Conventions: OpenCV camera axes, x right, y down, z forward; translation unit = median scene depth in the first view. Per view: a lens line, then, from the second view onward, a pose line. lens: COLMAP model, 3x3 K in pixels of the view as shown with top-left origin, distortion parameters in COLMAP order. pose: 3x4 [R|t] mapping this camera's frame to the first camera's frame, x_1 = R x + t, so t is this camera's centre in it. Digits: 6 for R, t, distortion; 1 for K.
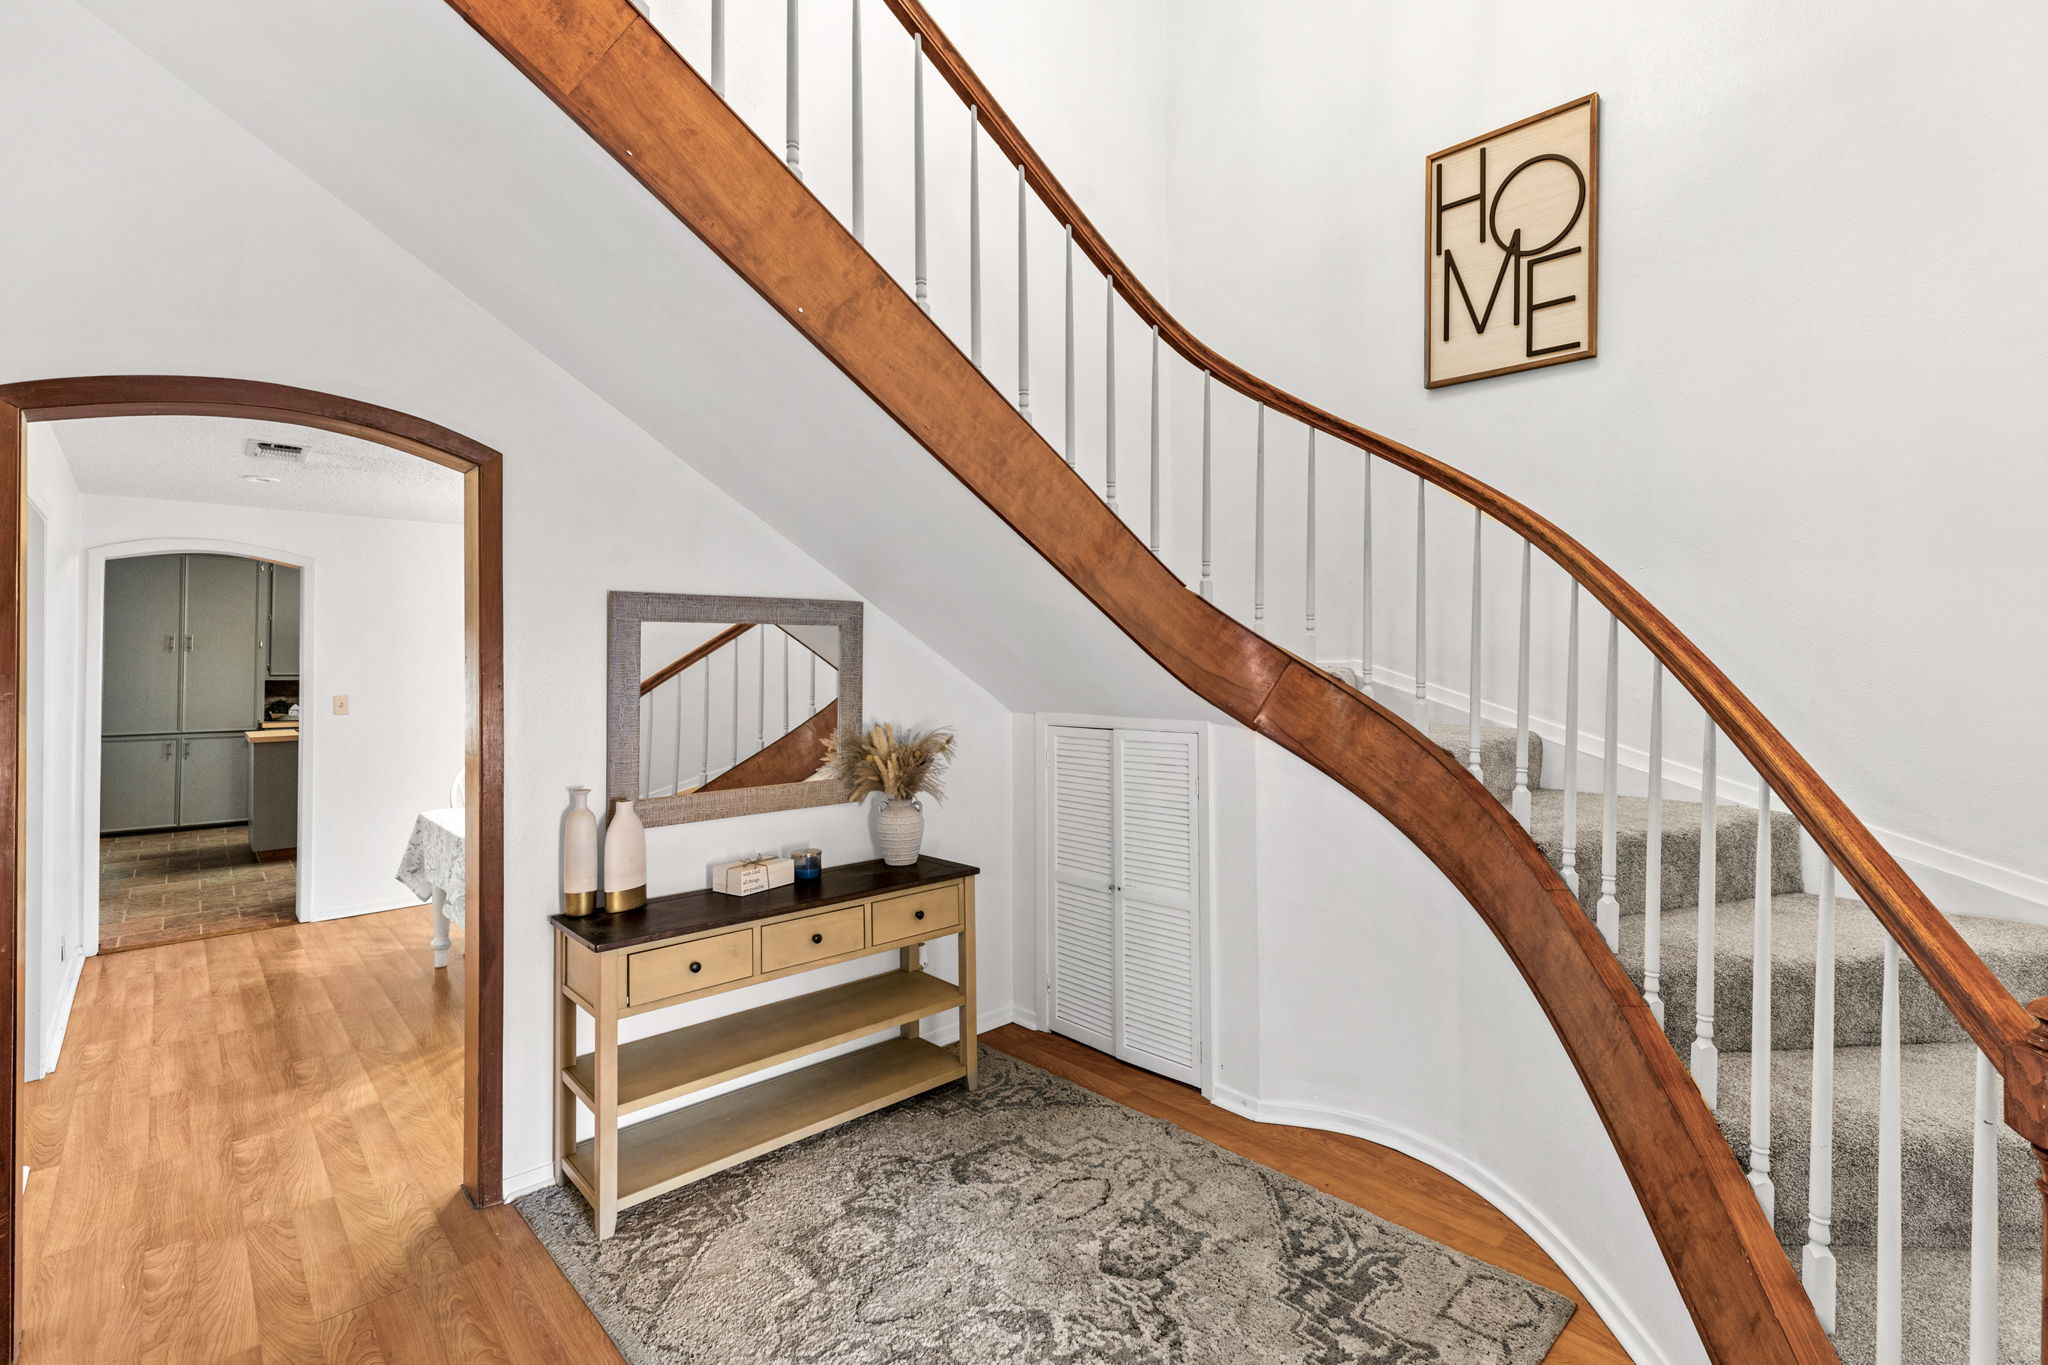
lens RADIAL K [[934.4, 0, 1023.8], [0, 934.4, 653.4], [0, 0, 1]] dist [0.001094, 0.000000]
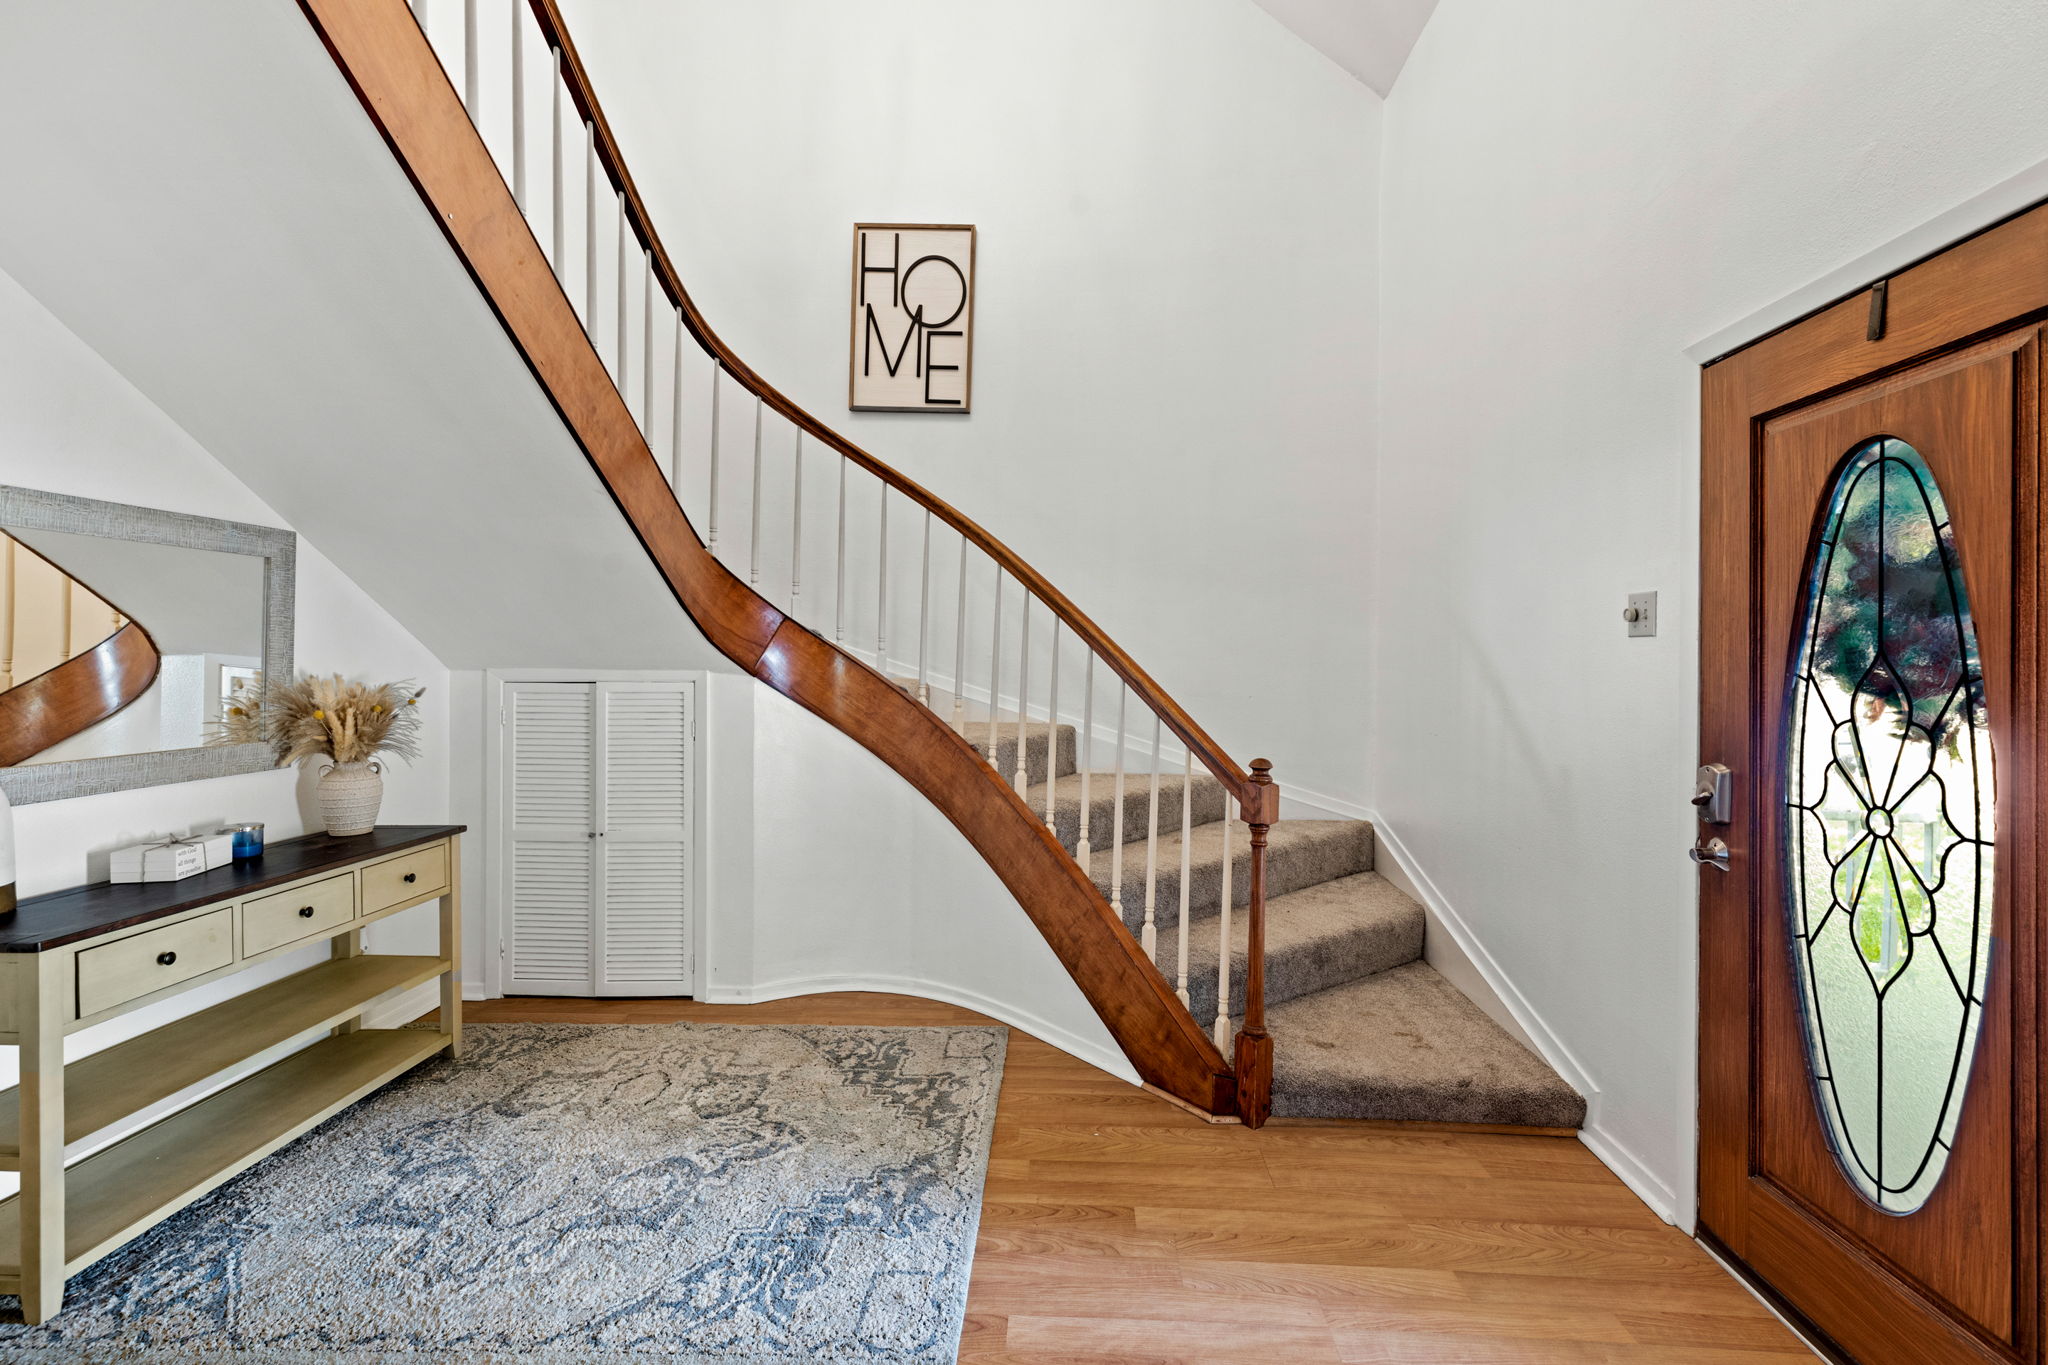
lens RADIAL K [[930.3, 0, 1024.0], [0, 930.3, 682.5], [0, 0, 1]] dist [0.001225, -0.000056]
pose [[0.715104, -0.004842, 0.699002, -0.320671], [-0.019691, 0.999440, 0.027068, 0.049763], [-0.698741, -0.033120, 0.714608, -0.075654]]
